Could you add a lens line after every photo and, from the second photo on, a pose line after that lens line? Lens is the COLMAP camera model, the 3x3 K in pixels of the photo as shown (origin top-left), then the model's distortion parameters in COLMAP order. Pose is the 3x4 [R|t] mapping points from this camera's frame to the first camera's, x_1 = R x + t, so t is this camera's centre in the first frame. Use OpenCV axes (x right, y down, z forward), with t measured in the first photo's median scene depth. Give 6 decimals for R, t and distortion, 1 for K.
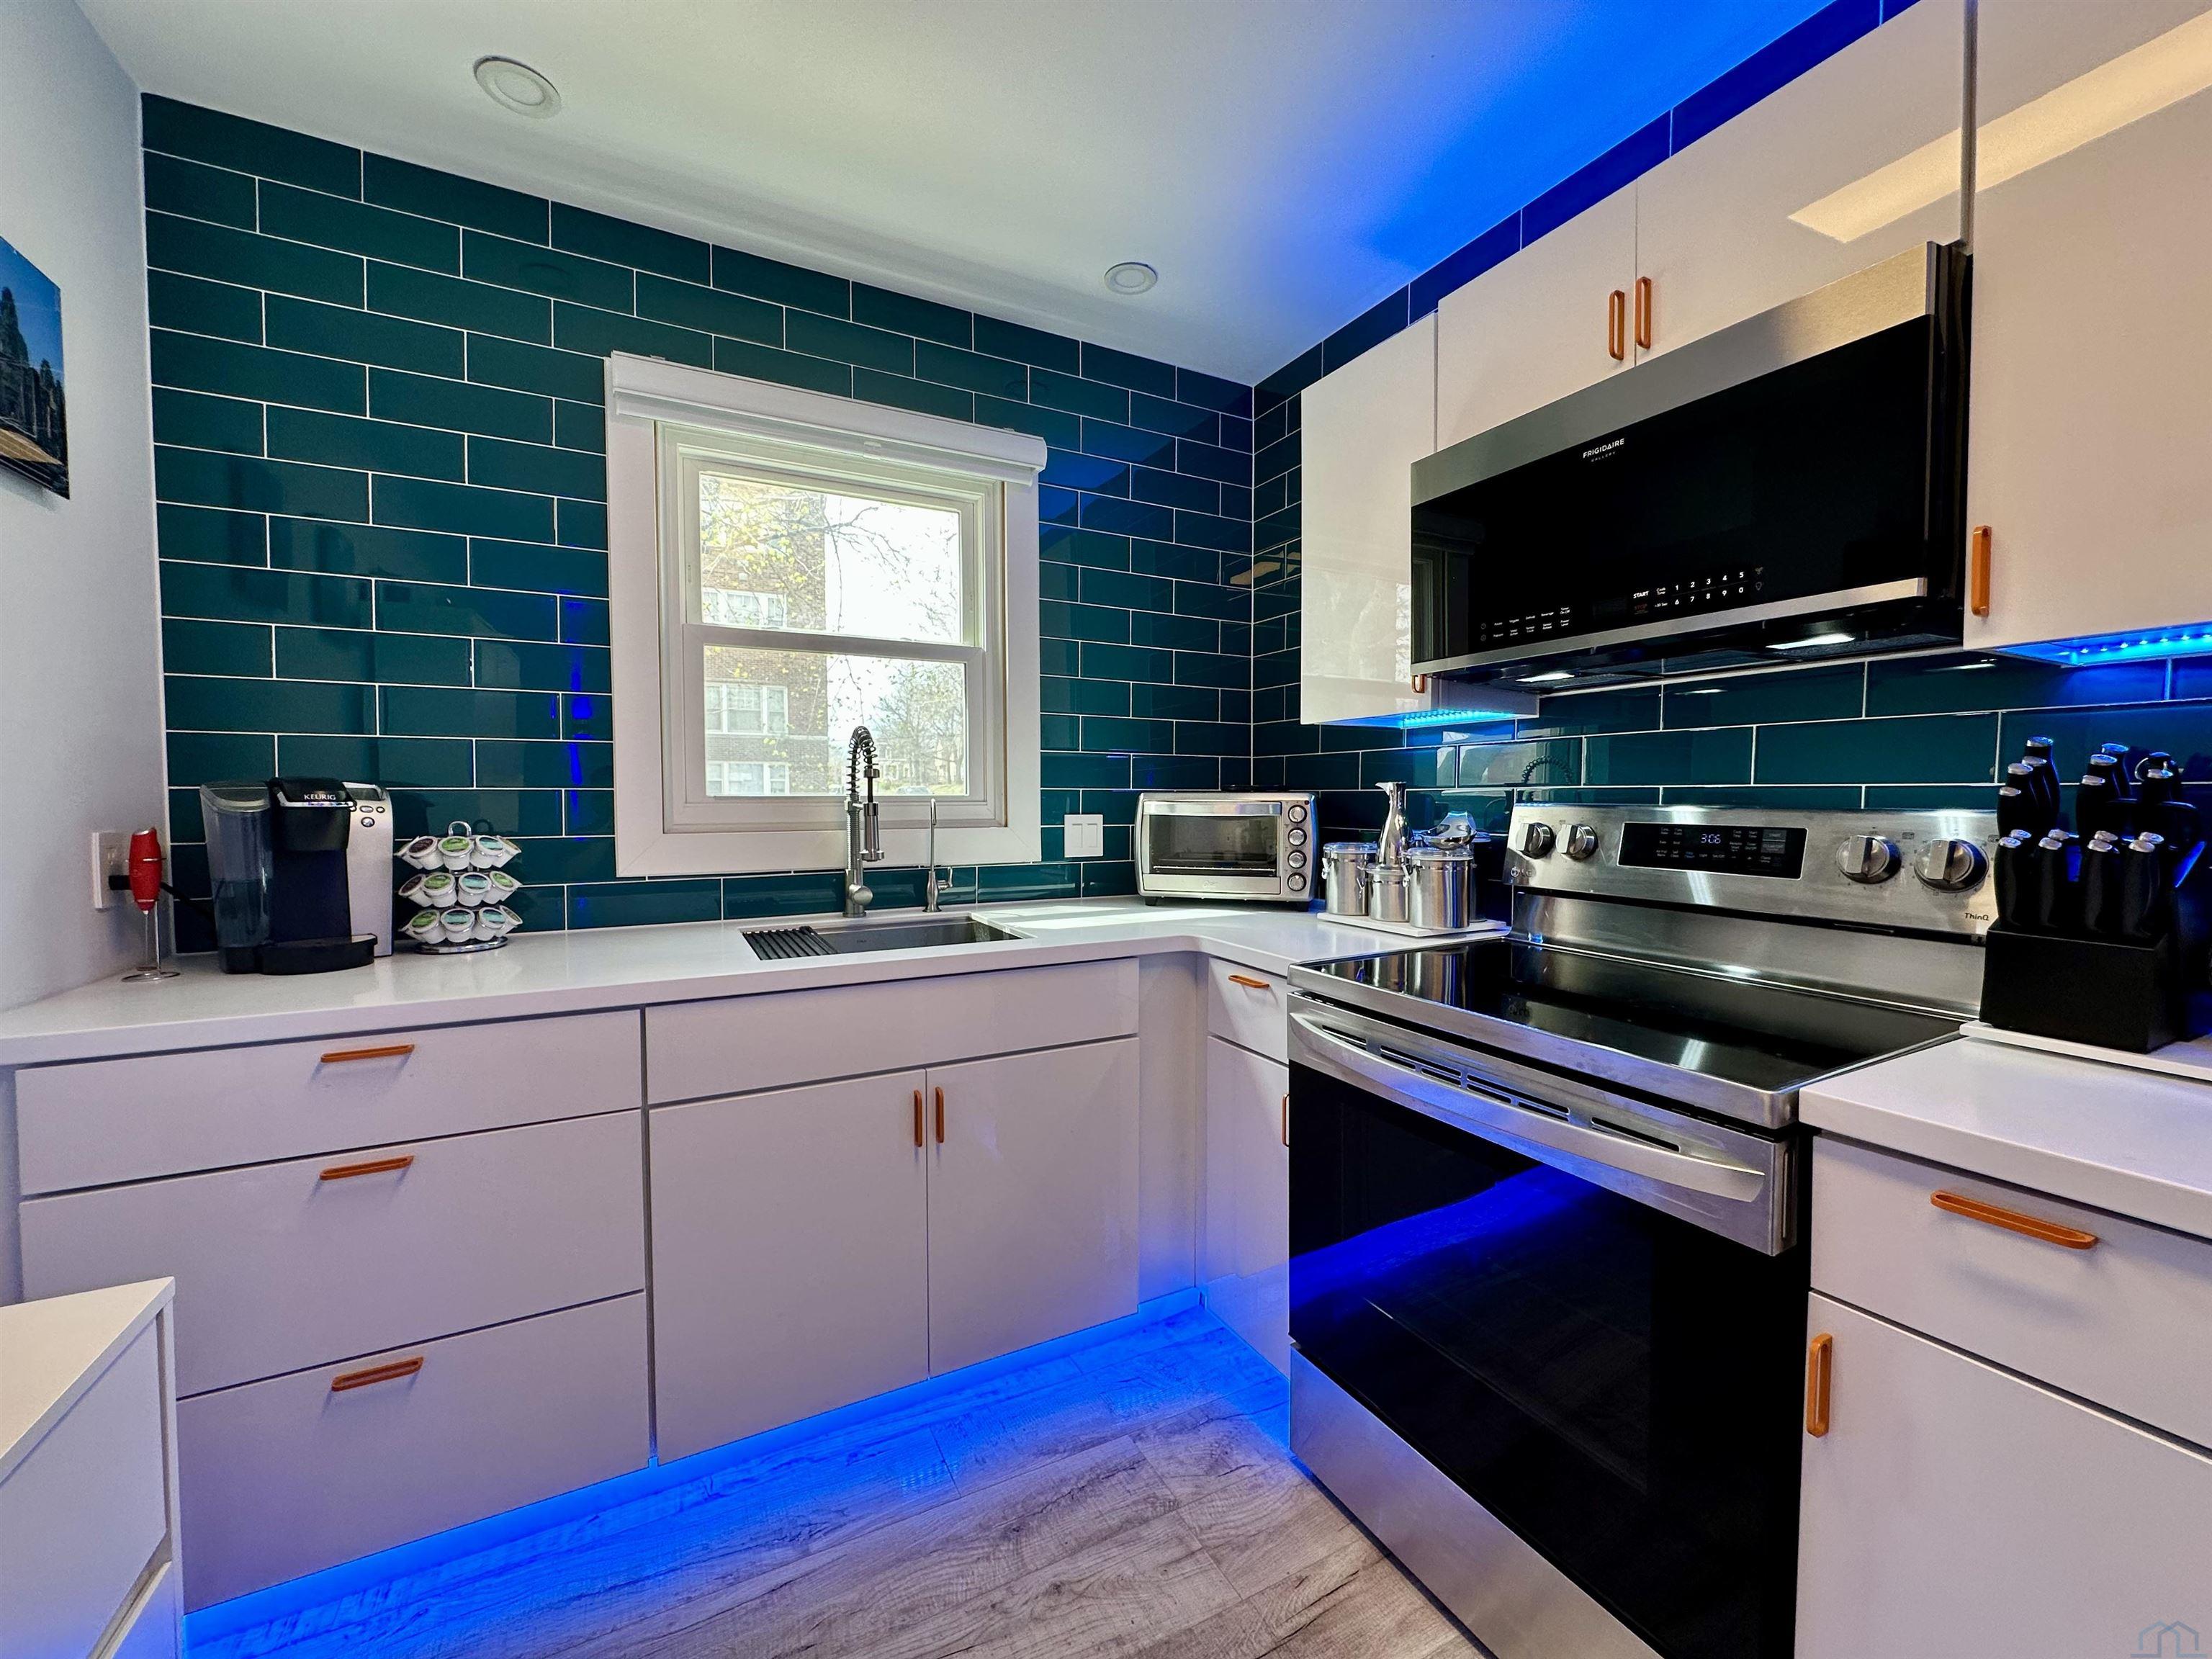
lens RADIAL K [[881.0, 0, 1103.6], [0, 881.0, 828.1], [0, 0, 1]] dist [-0.002744, 0.000050]
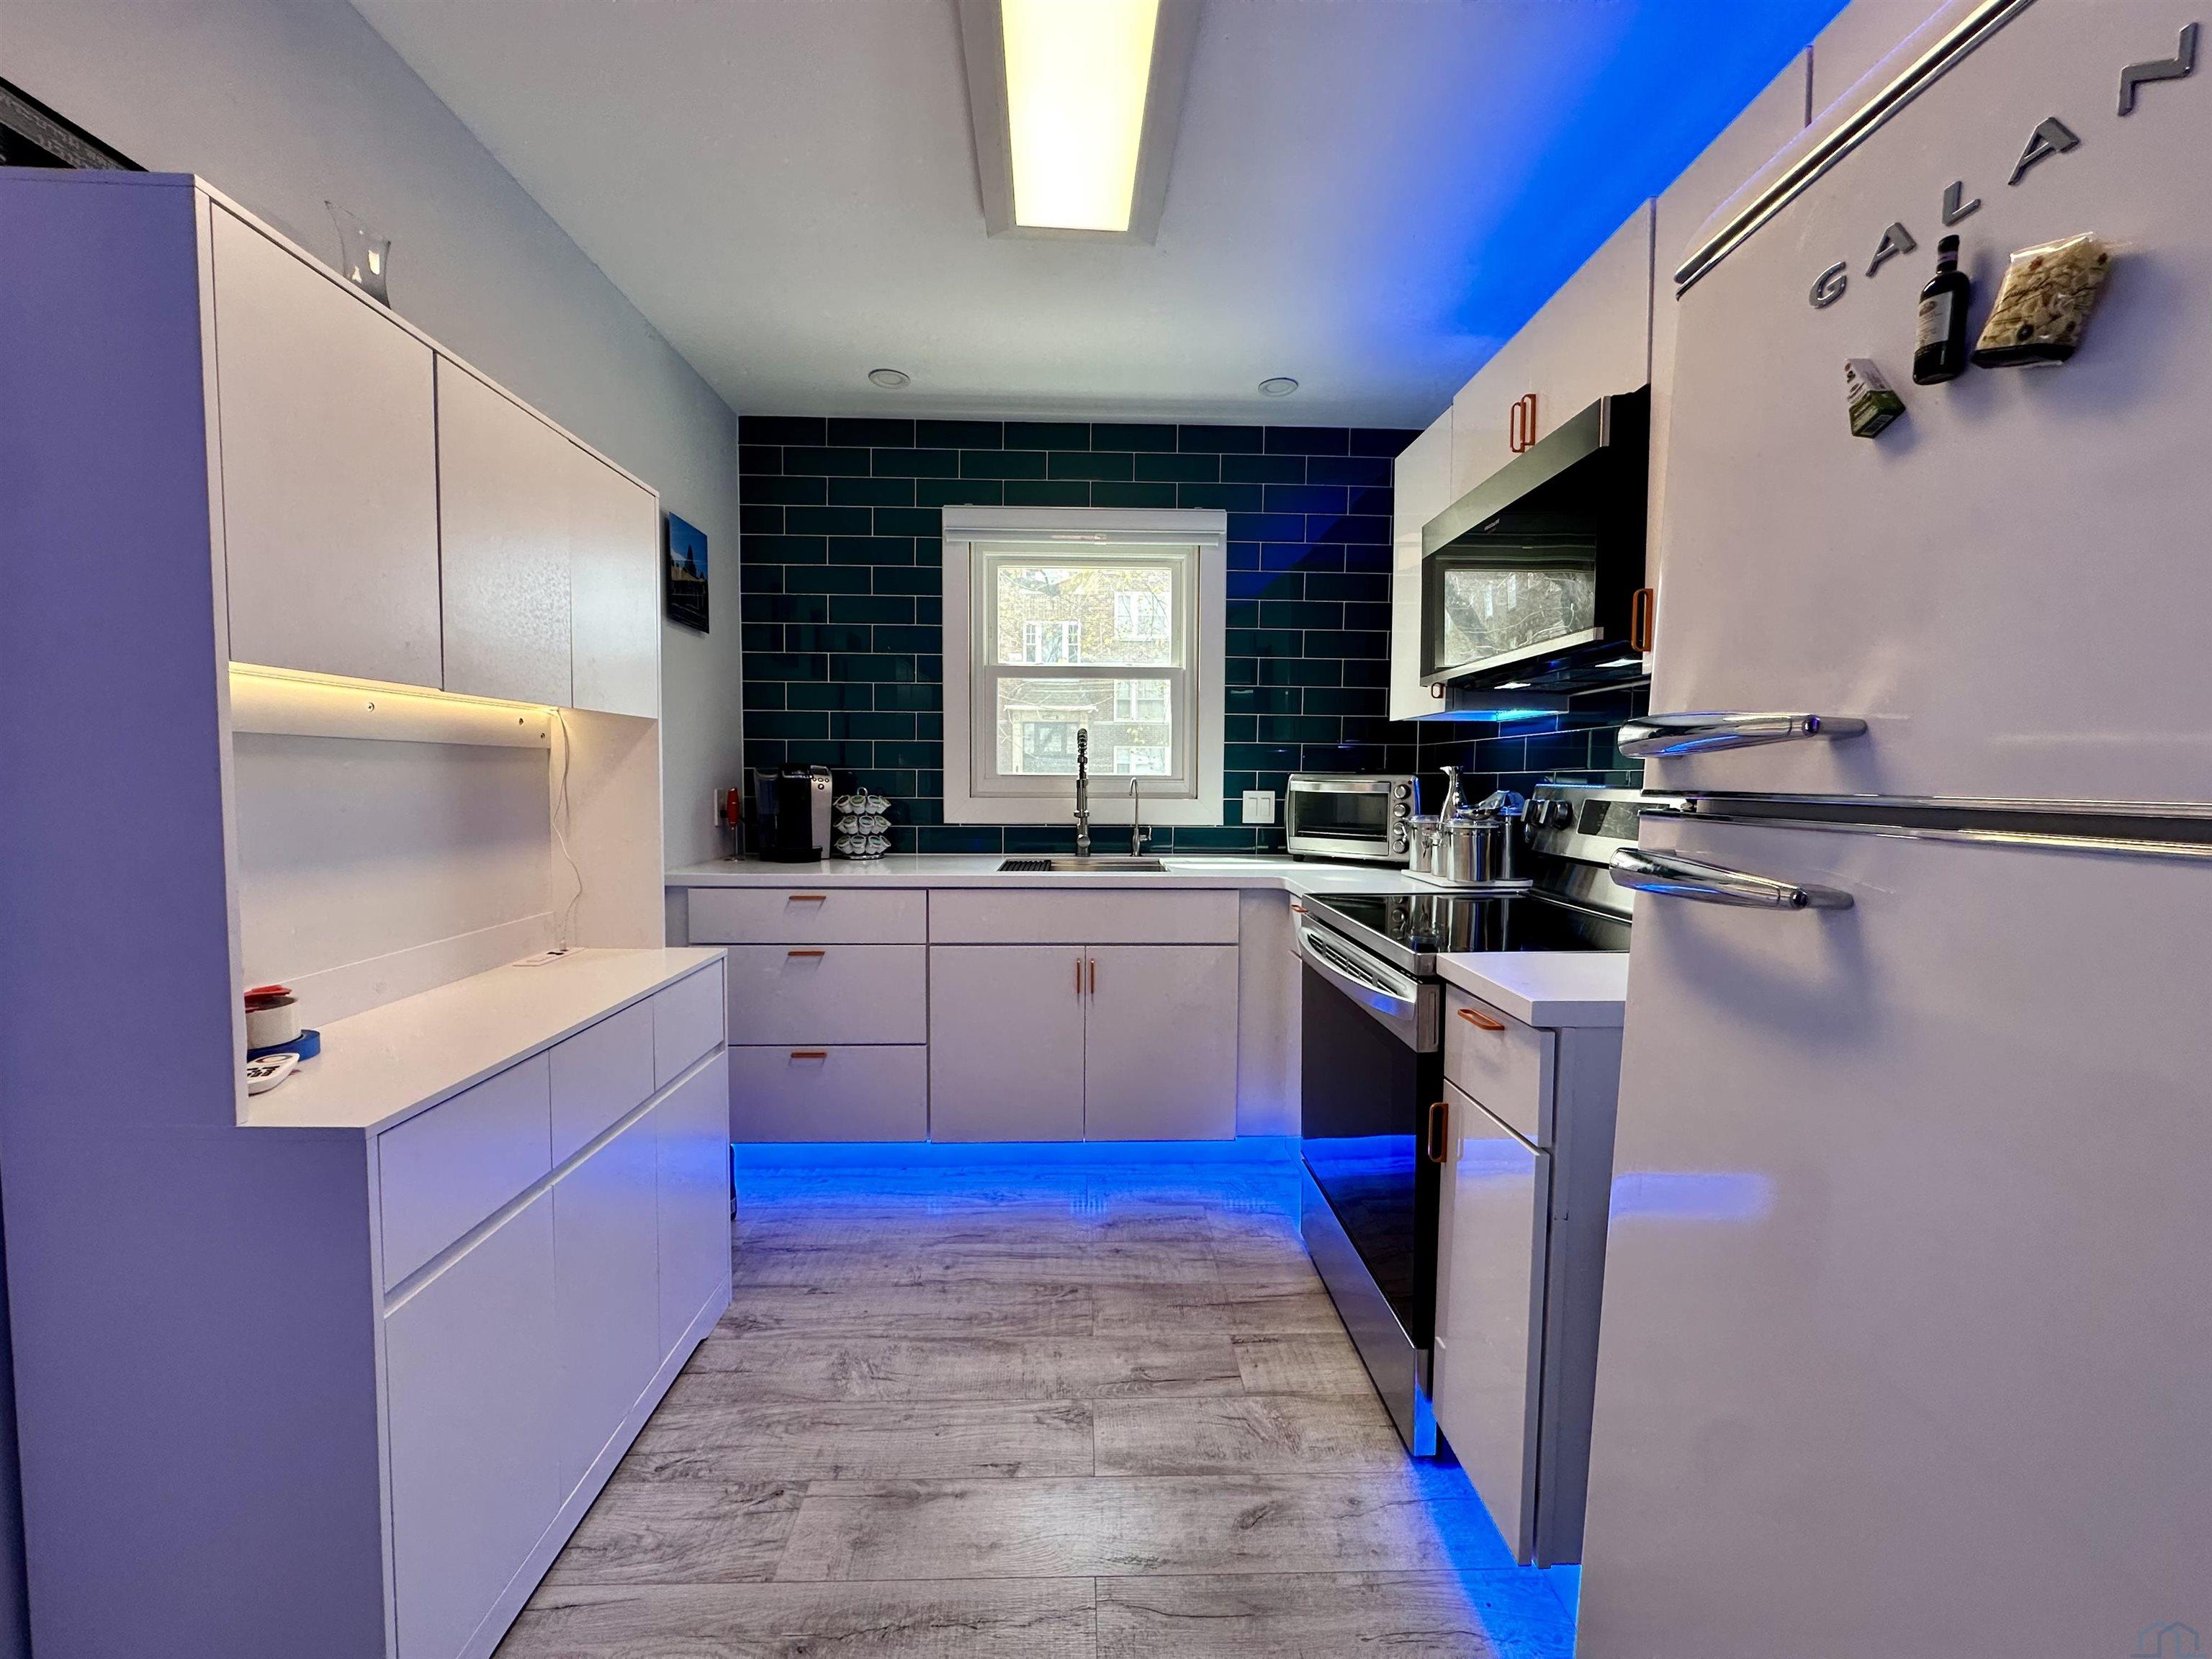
lens RADIAL K [[881.0, 0, 1104.1], [0, 881.0, 824.0], [0, 0, 1]] dist [-0.002744, 0.000050]
pose [[0.898557, 0.030561, -0.437791, 0.447807], [-0.024066, 0.999503, 0.020377, 0.016573], [0.438196, -0.007774, 0.898846, -0.357517]]
